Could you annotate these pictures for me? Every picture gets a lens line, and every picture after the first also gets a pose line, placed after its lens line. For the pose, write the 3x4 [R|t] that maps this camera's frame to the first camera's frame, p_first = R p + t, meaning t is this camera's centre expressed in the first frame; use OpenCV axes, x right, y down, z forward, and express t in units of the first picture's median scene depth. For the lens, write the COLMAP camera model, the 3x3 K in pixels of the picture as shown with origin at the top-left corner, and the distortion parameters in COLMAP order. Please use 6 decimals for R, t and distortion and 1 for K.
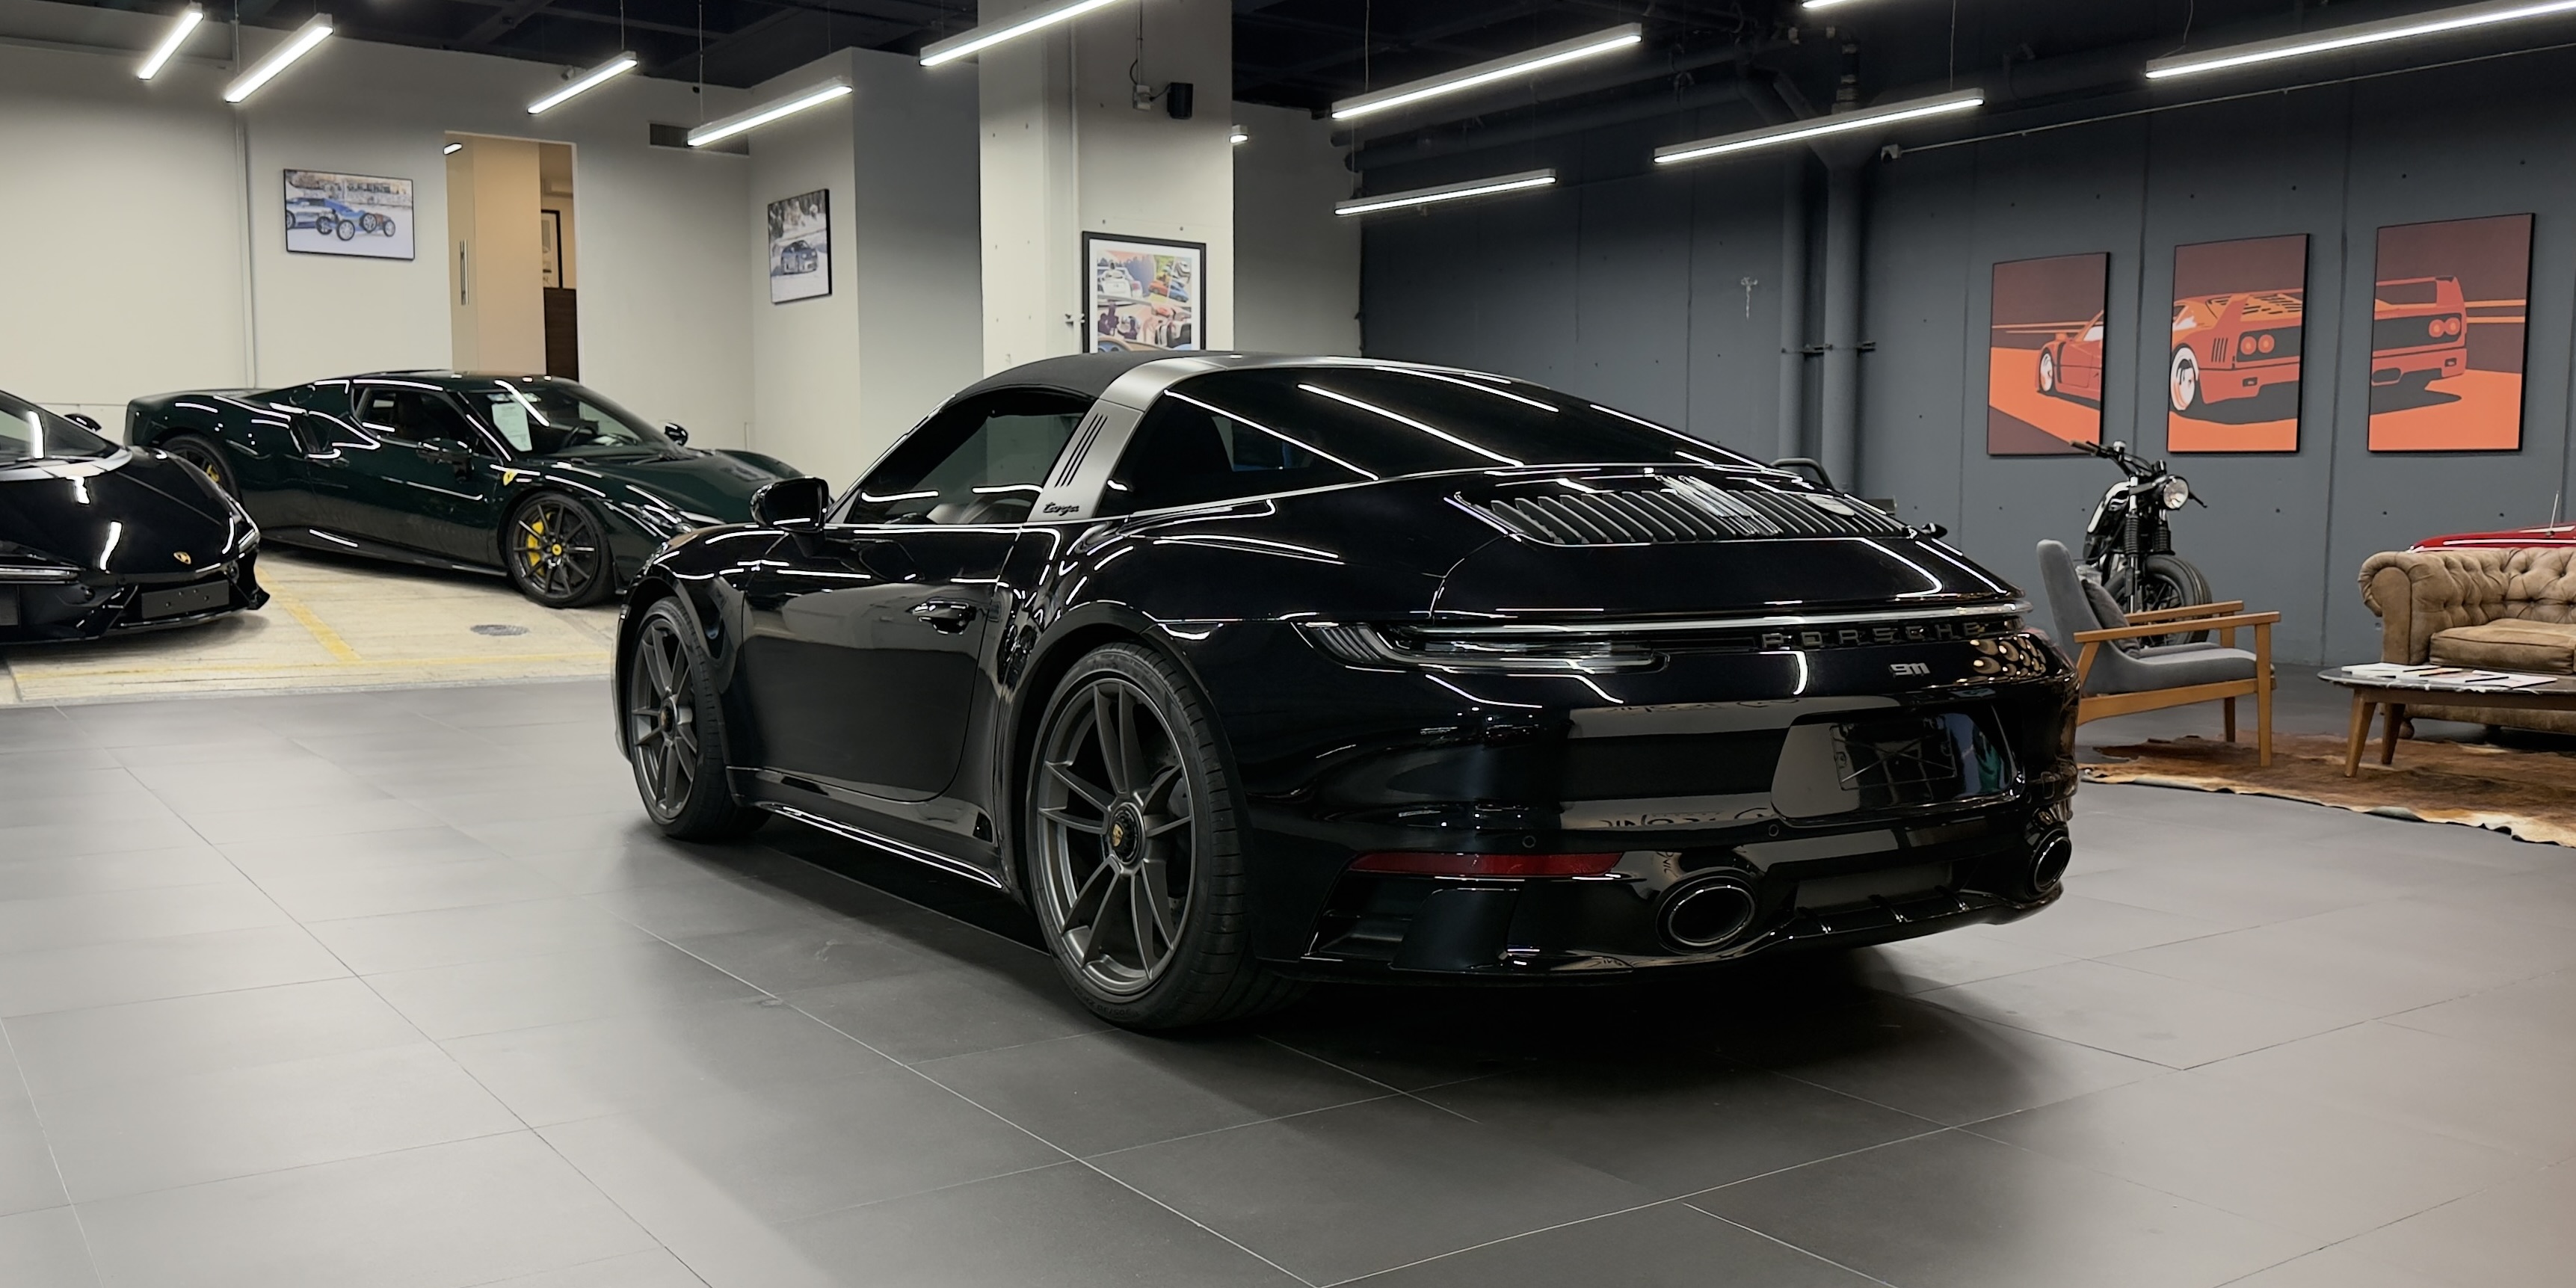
lens RADIAL K [[2057.6, 0, 1382.0], [0, 2057.6, 641.2], [0, 0, 1]] dist [0.046190, -0.052670]
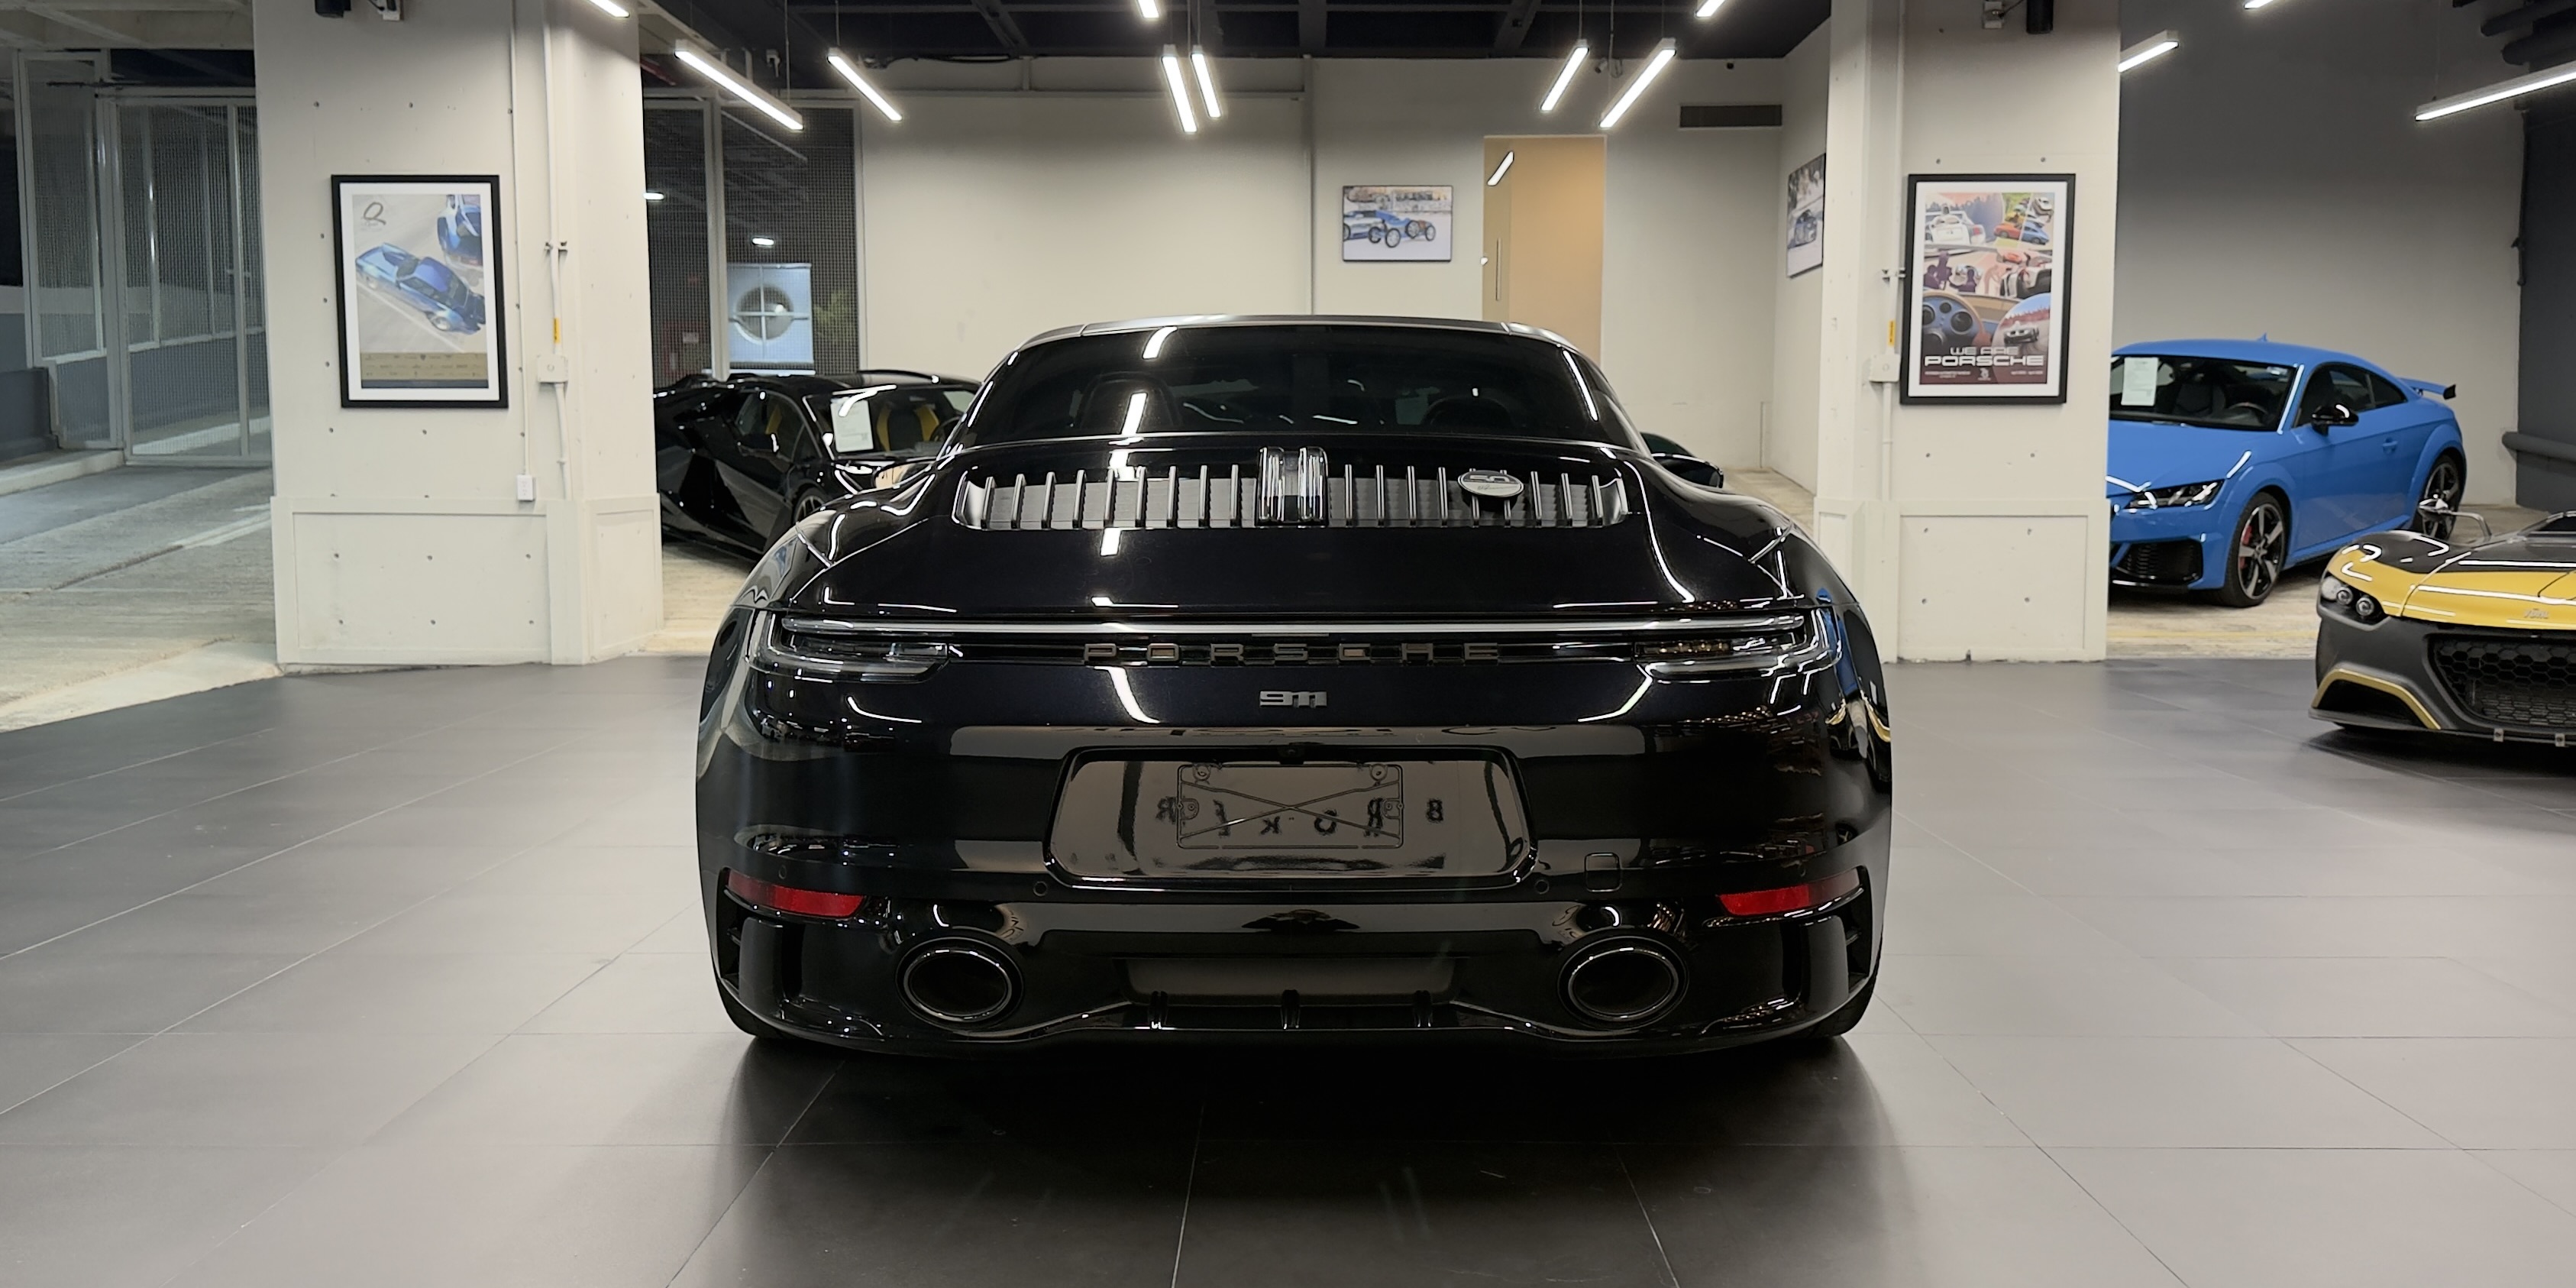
lens RADIAL K [[2057.9, 0, 1302.0], [0, 2057.9, 749.0], [0, 0, 1]] dist [0.046190, -0.052670]
pose [[0.830144, 0.060488, -0.554259, 0.144553], [-0.025660, 0.997189, 0.070394, -0.004365], [0.556959, -0.044215, 0.829362, 0.082678]]
